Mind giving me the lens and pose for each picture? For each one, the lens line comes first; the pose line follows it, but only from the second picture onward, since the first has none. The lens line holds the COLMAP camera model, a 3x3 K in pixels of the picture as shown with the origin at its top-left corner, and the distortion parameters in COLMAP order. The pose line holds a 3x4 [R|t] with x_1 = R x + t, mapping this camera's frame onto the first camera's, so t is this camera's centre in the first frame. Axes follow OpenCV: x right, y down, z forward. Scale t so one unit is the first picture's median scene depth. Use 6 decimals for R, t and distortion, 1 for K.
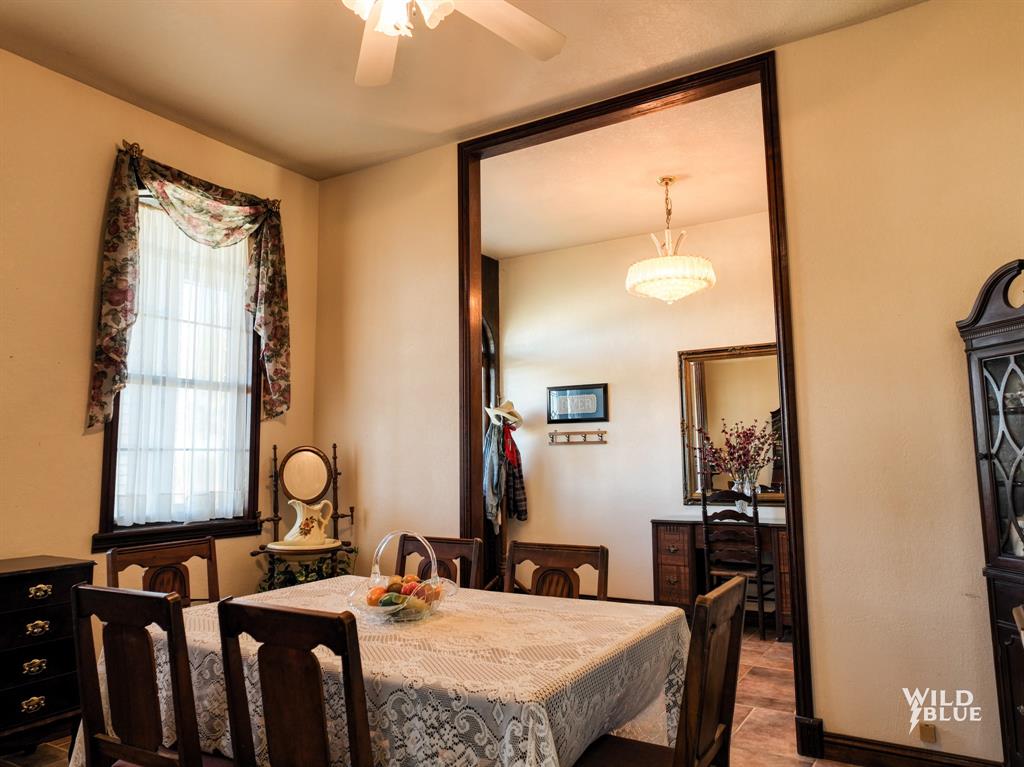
lens RADIAL K [[723.2, 0, 514.2], [0, 723.2, 381.5], [0, 0, 1]] dist [-0.002534, 0.017570]
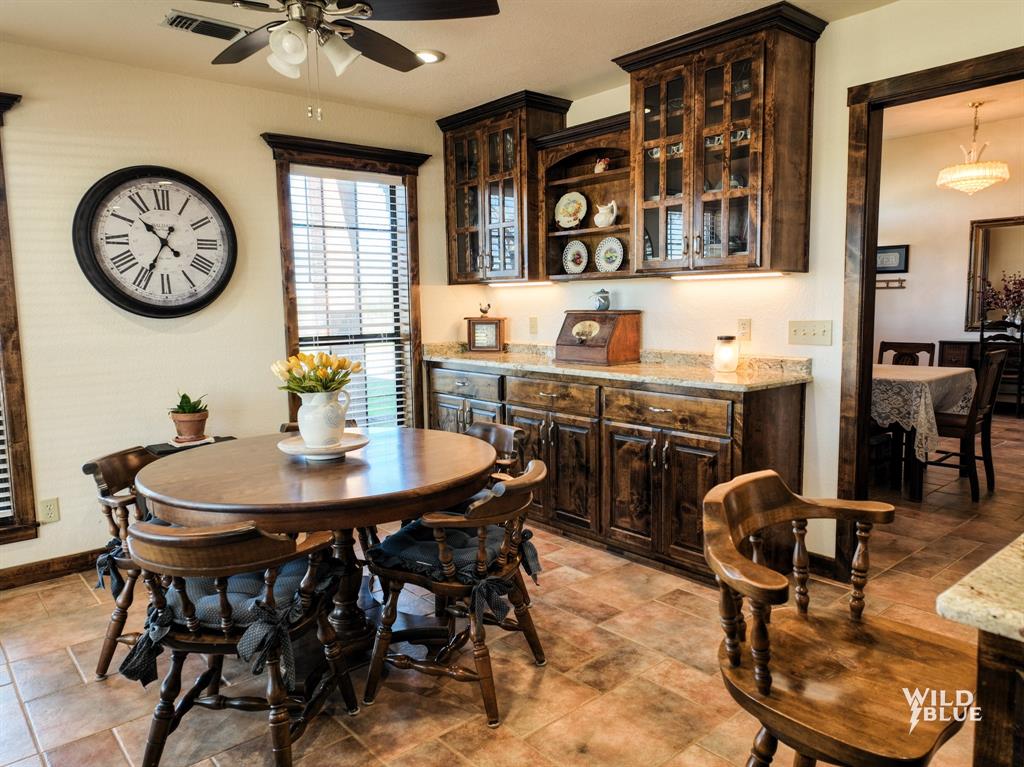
lens RADIAL K [[723.2, 0, 506.3], [0, 723.2, 383.2], [0, 0, 1]] dist [-0.002534, 0.017570]
pose [[0.951376, 0.031336, -0.306433, -0.202236], [0.039250, 0.974371, 0.221497, -0.090231], [0.305520, -0.222755, 0.925763, -0.683468]]
